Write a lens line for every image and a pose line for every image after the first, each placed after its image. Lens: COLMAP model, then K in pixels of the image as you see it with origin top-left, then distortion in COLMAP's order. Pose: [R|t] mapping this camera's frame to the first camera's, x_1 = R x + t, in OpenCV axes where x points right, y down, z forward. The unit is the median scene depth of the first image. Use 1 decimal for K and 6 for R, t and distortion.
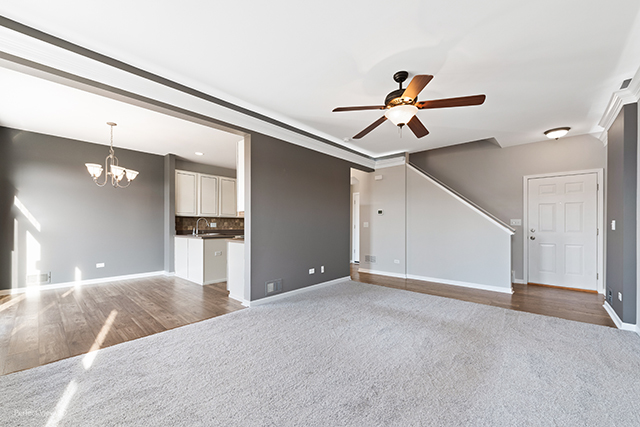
lens RADIAL K [[256.0, 0, 320.1], [0, 256.0, 223.2], [0, 0, 1]] dist [-0.000620, -0.000136]
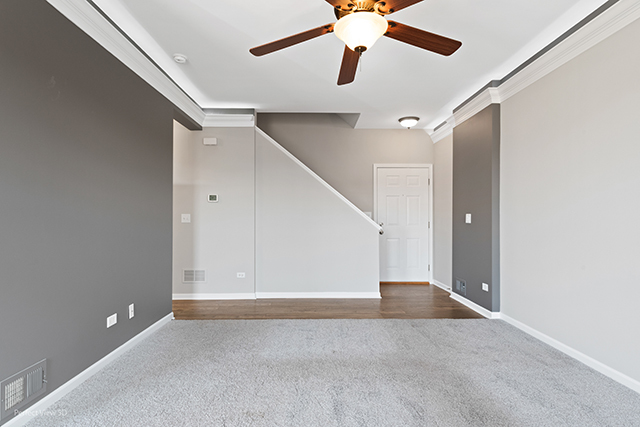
lens RADIAL K [[338.8, 0, 320.0], [0, 338.8, 213.5], [0, 0, 1]] dist [0.005821, 0.000021]
pose [[0.730674, 0.008004, 0.682679, -0.169176], [-0.003686, 0.999963, -0.007778, 0.000723], [-0.682716, 0.003167, 0.730677, 0.290374]]
